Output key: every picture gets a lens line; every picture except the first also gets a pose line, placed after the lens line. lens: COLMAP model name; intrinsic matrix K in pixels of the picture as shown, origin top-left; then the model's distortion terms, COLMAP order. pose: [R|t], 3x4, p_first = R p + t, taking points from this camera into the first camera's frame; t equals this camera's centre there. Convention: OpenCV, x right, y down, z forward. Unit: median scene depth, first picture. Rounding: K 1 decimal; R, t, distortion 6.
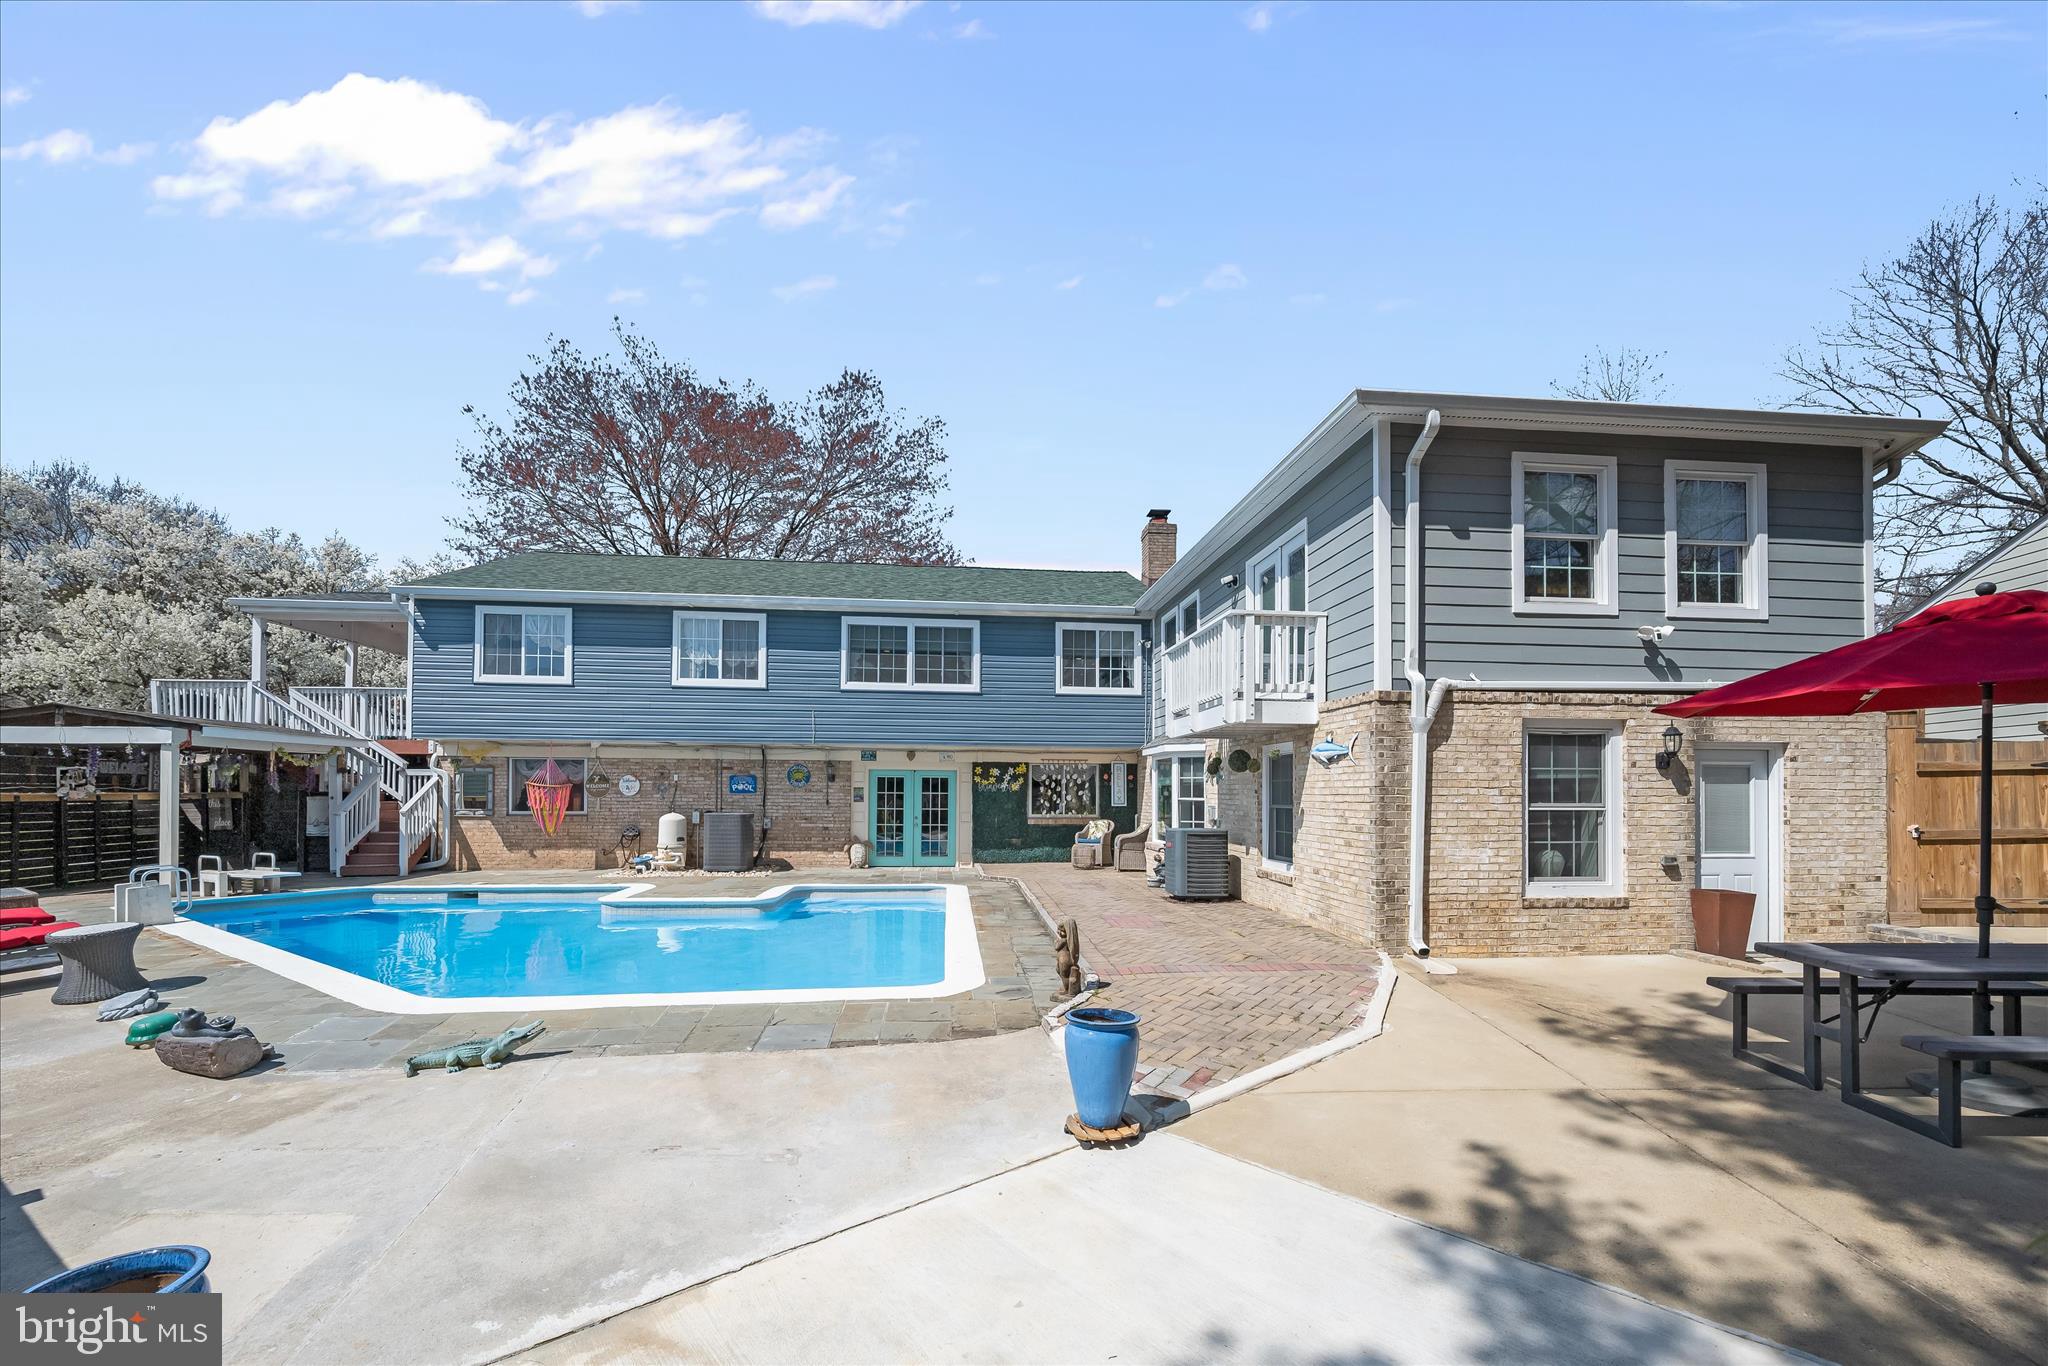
lens RADIAL K [[833.4, 0, 1022.1], [0, 833.4, 793.8], [0, 0, 1]] dist [-0.001465, -0.000148]
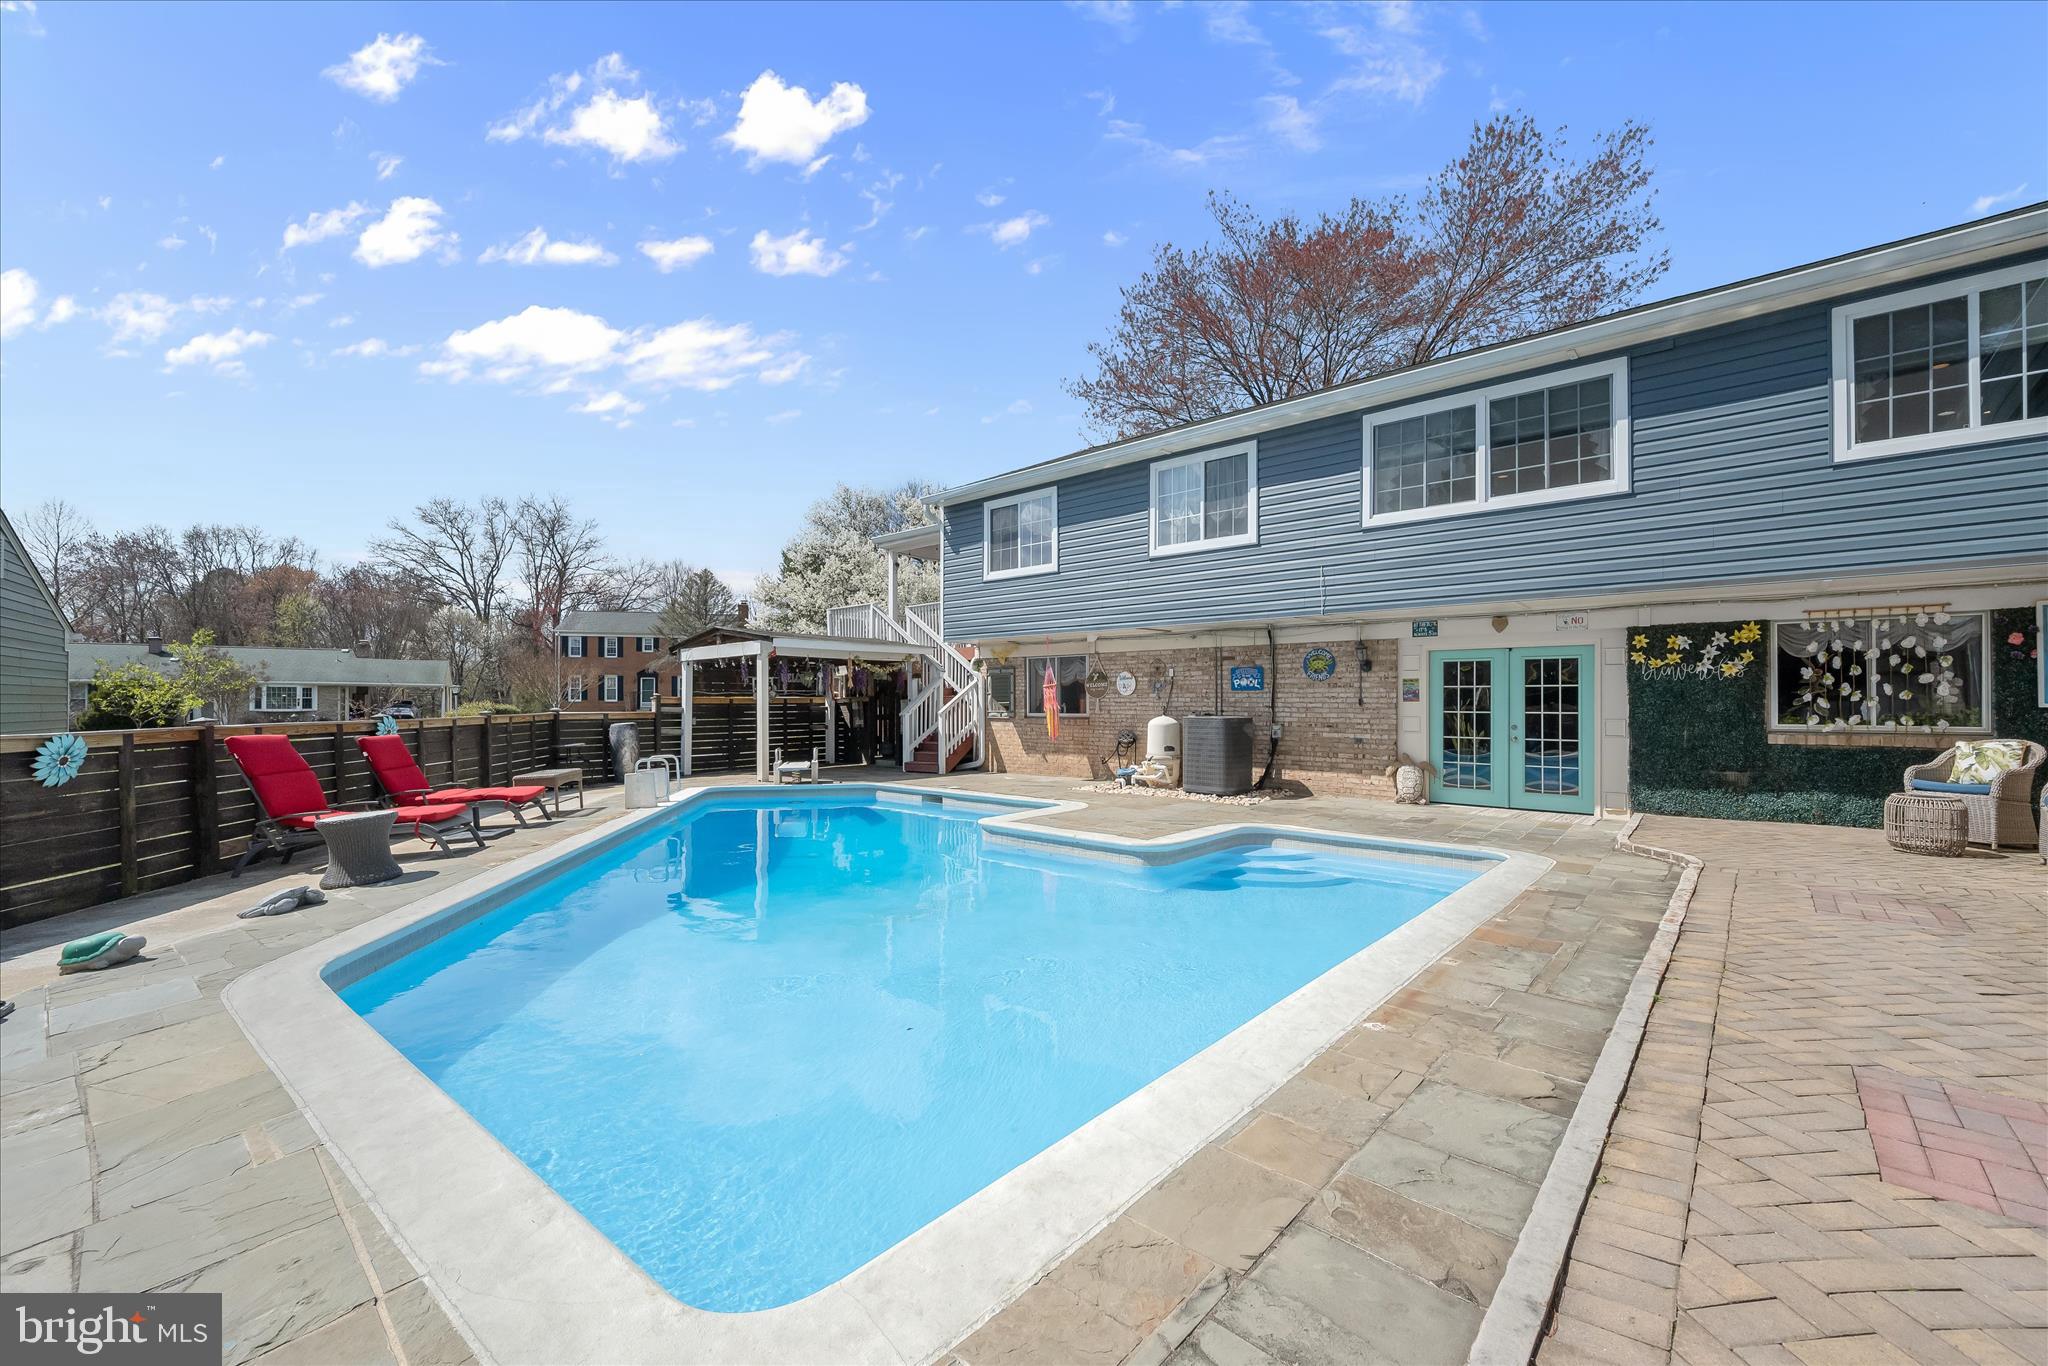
lens RADIAL K [[806.3, 0, 1016.4], [0, 806.3, 699.7], [0, 0, 1]] dist [-0.000862, -0.000377]
pose [[0.673012, -0.008626, -0.739581, 0.065741], [0.005109, 0.999962, -0.007014, 0.012144], [0.739614, 0.000942, 0.673031, 0.372137]]
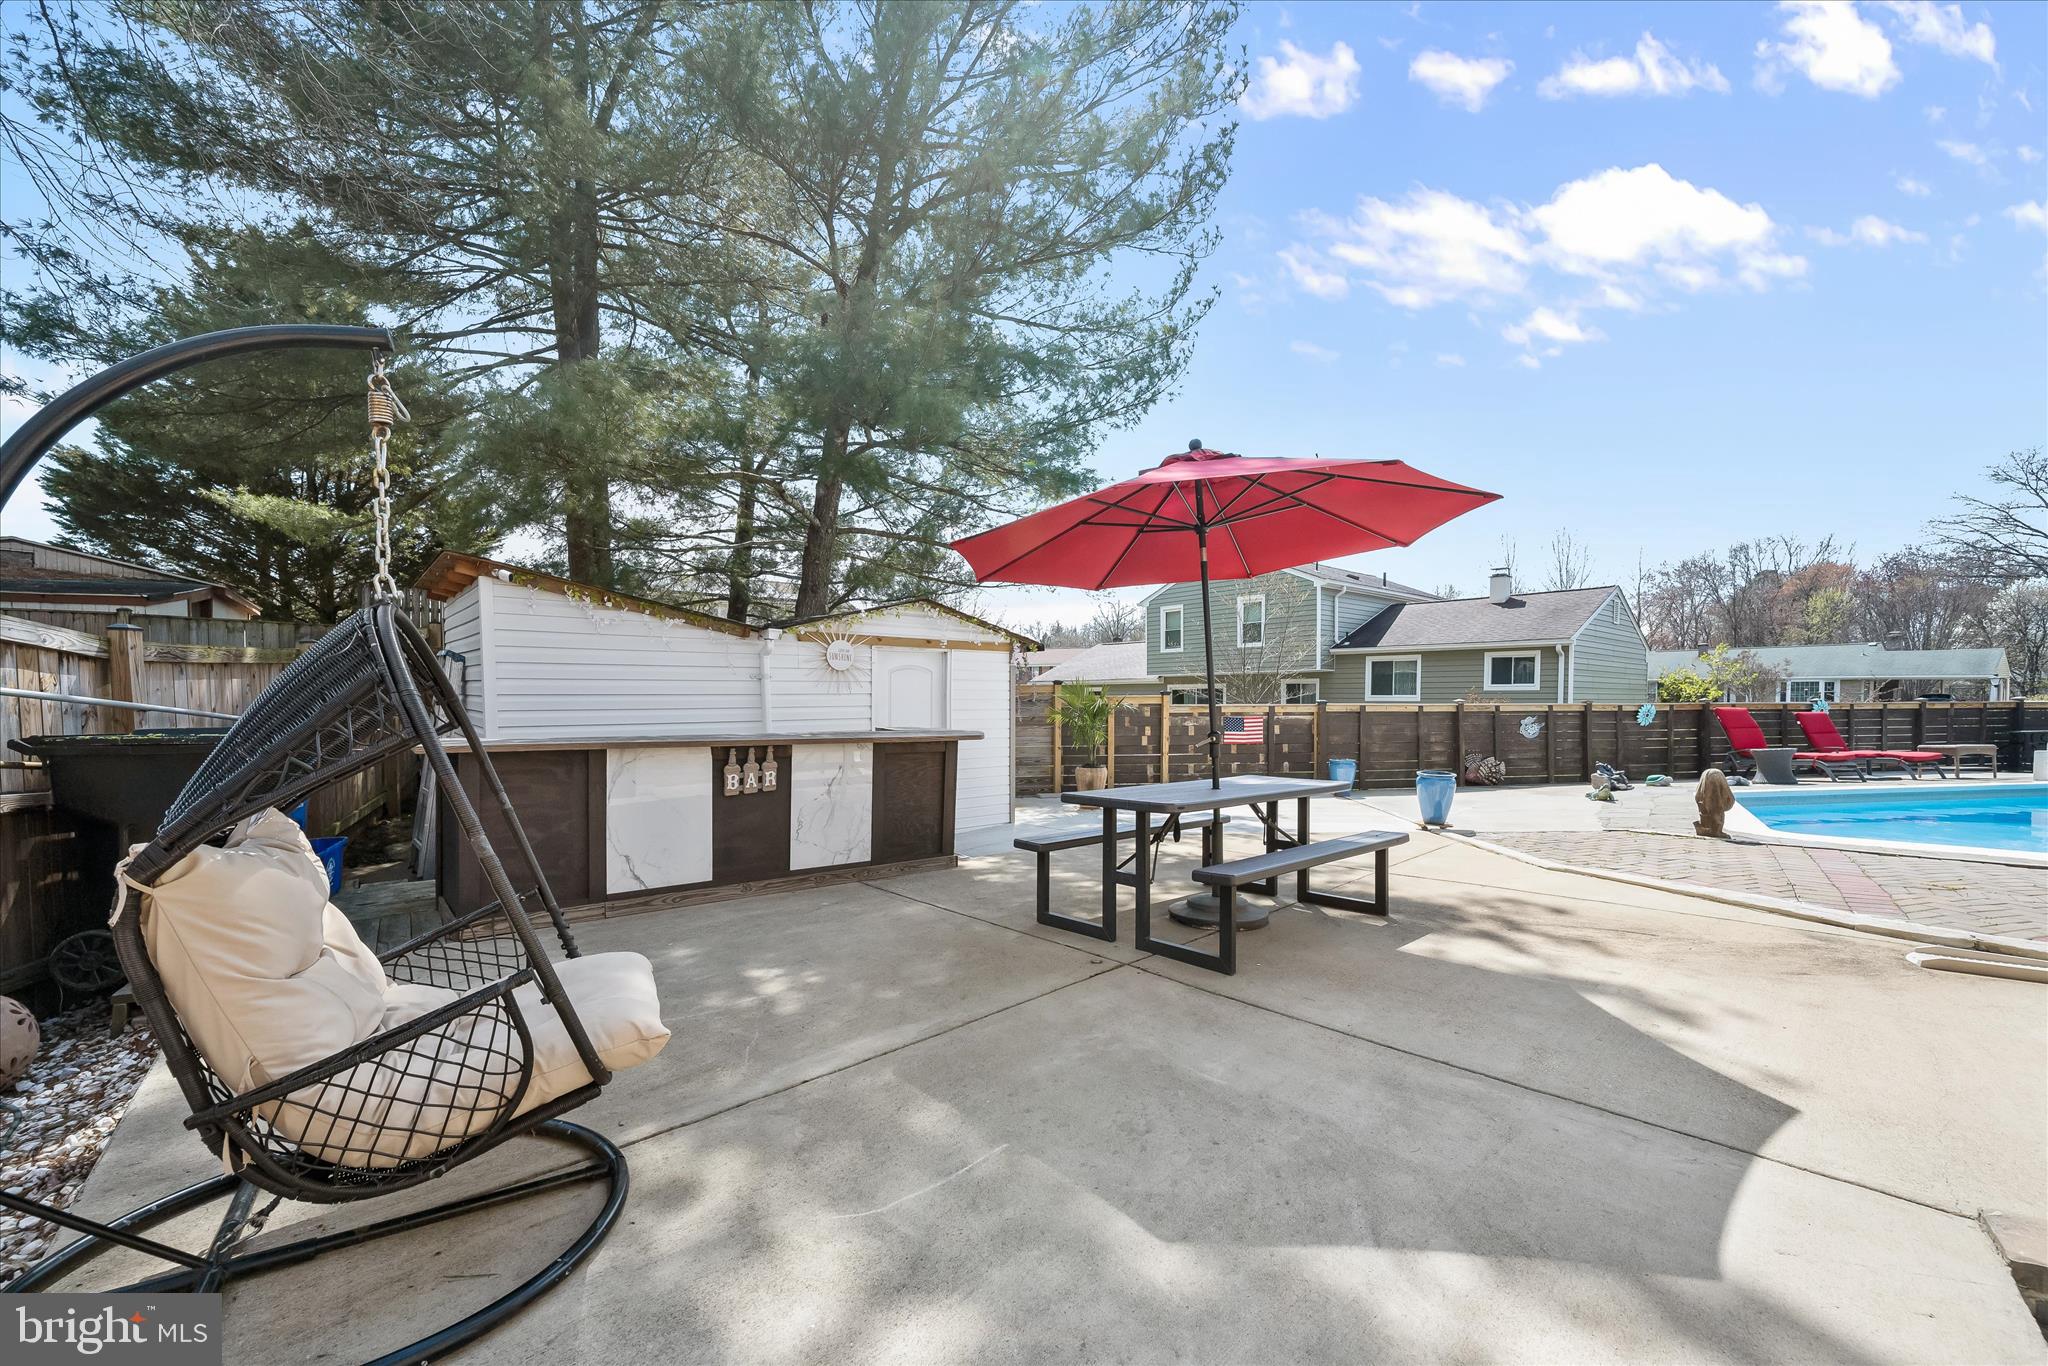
lens RADIAL K [[822.5, 0, 1023.8], [0, 822.5, 724.2], [0, 0, 1]] dist [-0.000822, 0.000139]
pose [[-0.699522, 0.016338, -0.714424, 0.586928], [-0.004158, 0.999629, 0.026931, 0.023486], [0.714599, 0.021809, -0.699194, 0.435005]]
